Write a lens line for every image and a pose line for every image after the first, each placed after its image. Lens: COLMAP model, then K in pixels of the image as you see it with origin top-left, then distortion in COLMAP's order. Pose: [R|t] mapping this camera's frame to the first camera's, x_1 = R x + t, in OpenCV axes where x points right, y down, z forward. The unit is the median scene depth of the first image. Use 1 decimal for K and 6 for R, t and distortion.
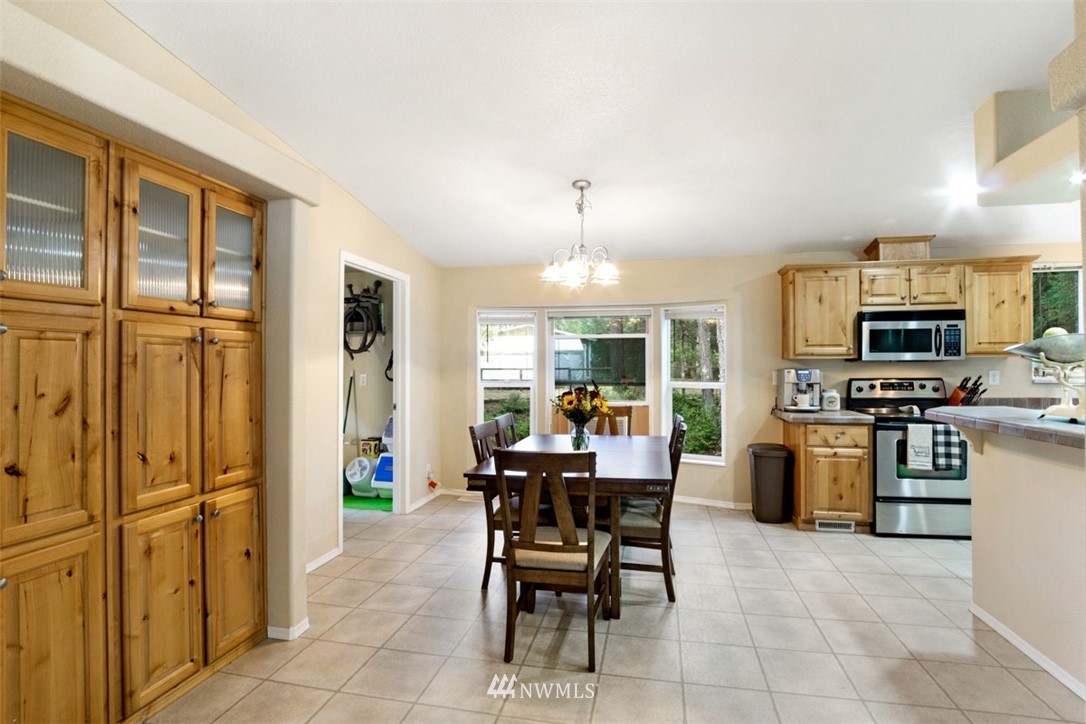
lens RADIAL K [[514.4, 0, 555.5], [0, 514.4, 362.2], [0, 0, 1]] dist [-0.033705, 0.002836]
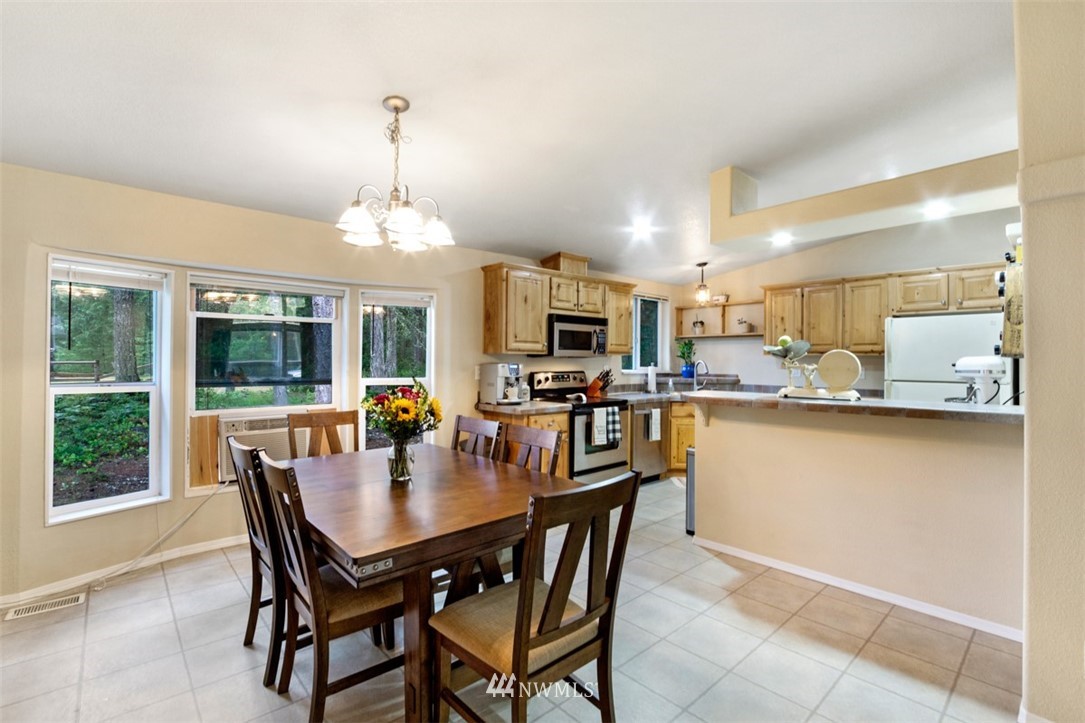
lens RADIAL K [[494.4, 0, 544.1], [0, 494.4, 358.3], [0, 0, 1]] dist [-0.037152, 0.006754]
pose [[0.596692, 0.011293, 0.802391, -0.314133], [-0.011964, 0.999915, -0.005176, 0.007517], [-0.802381, -0.006511, 0.596776, 0.361328]]
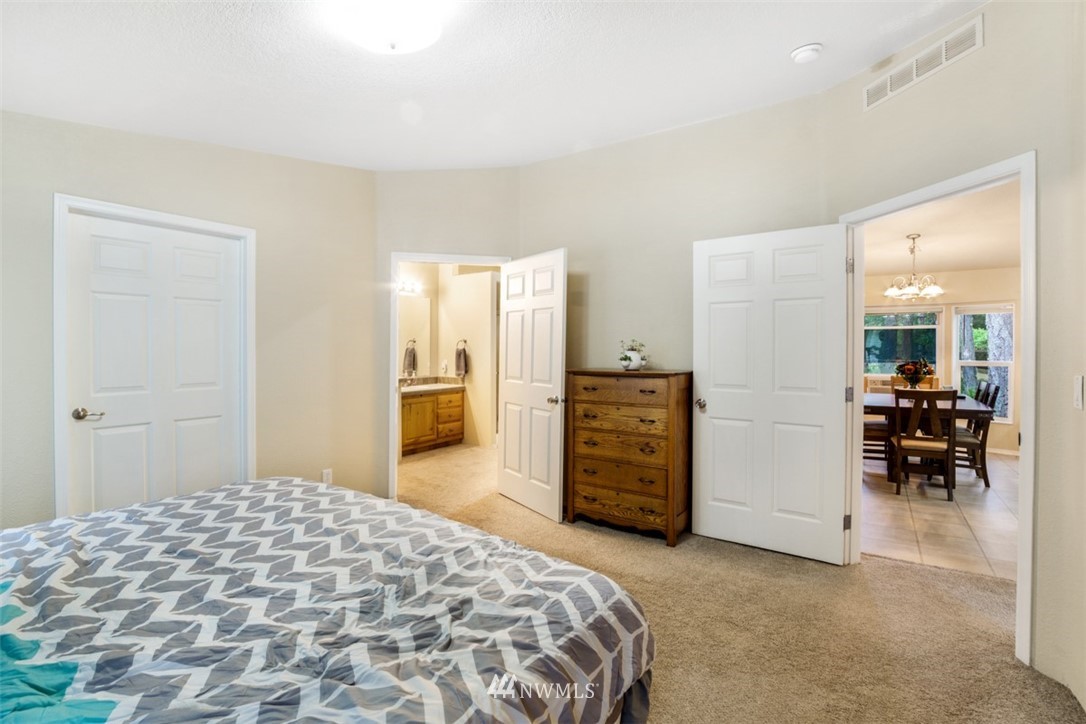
lens RADIAL K [[494.8, 0, 544.6], [0, 494.8, 348.6], [0, 0, 1]] dist [-0.037152, 0.006754]
pose [[0.921574, 0.009044, -0.388097, -0.362897], [-0.006700, 0.999950, 0.007394, 0.003713], [0.388145, -0.004214, 0.921589, -0.737195]]
